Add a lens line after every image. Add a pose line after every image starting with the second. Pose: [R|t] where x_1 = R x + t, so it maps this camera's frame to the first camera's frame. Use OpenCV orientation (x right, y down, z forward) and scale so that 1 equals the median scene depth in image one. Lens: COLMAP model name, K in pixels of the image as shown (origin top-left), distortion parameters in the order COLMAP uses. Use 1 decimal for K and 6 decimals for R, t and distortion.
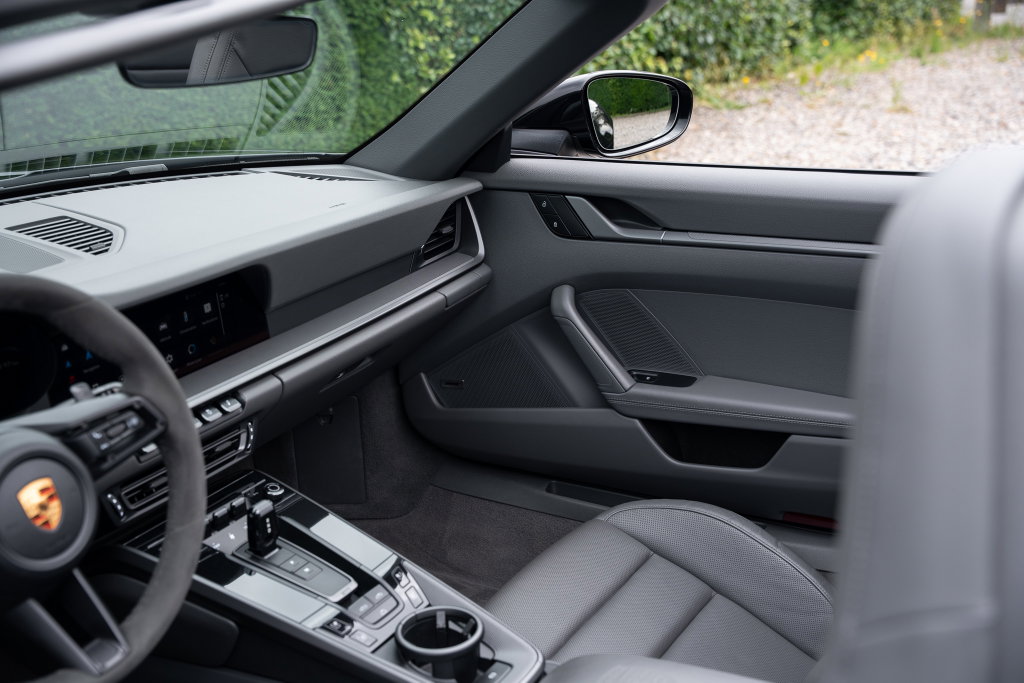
lens RADIAL K [[1283.8, 0, 512.0], [0, 1283.8, 341.5], [0, 0, 1]] dist [0.009126, 0.345467]
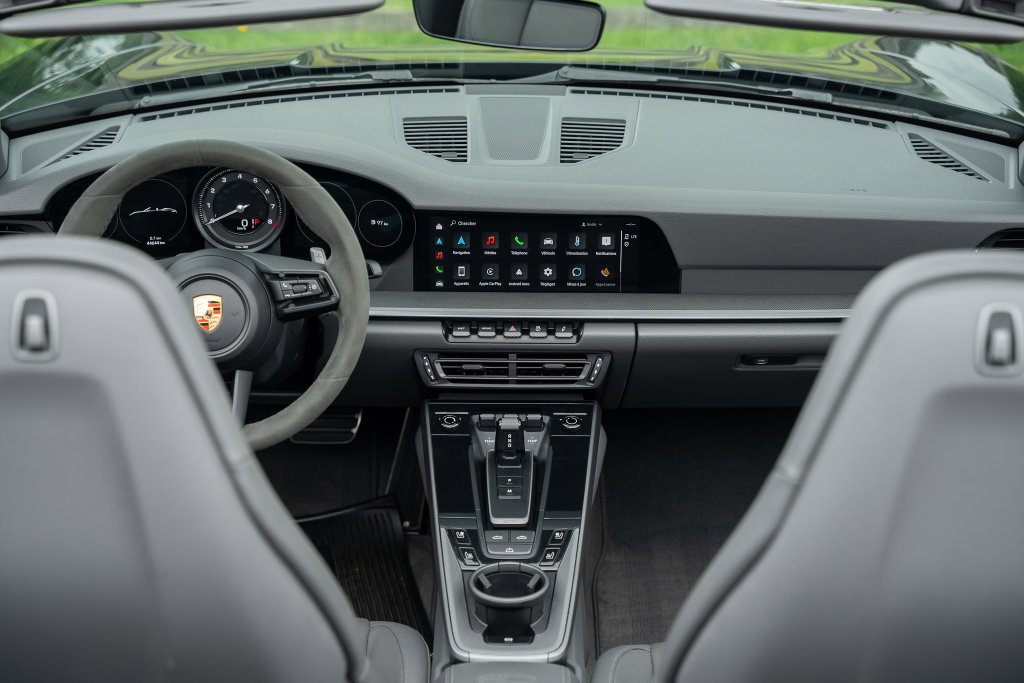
lens RADIAL K [[2013.7, 0, 512.0], [0, 2013.7, 341.5], [0, 0, 1]] dist [0.318607, 0.031976]
pose [[0.507166, 0.361155, -0.782528, 1.112641], [-0.306059, 0.924257, 0.228205, -0.323651], [0.805674, 0.123762, 0.579286, 0.001106]]
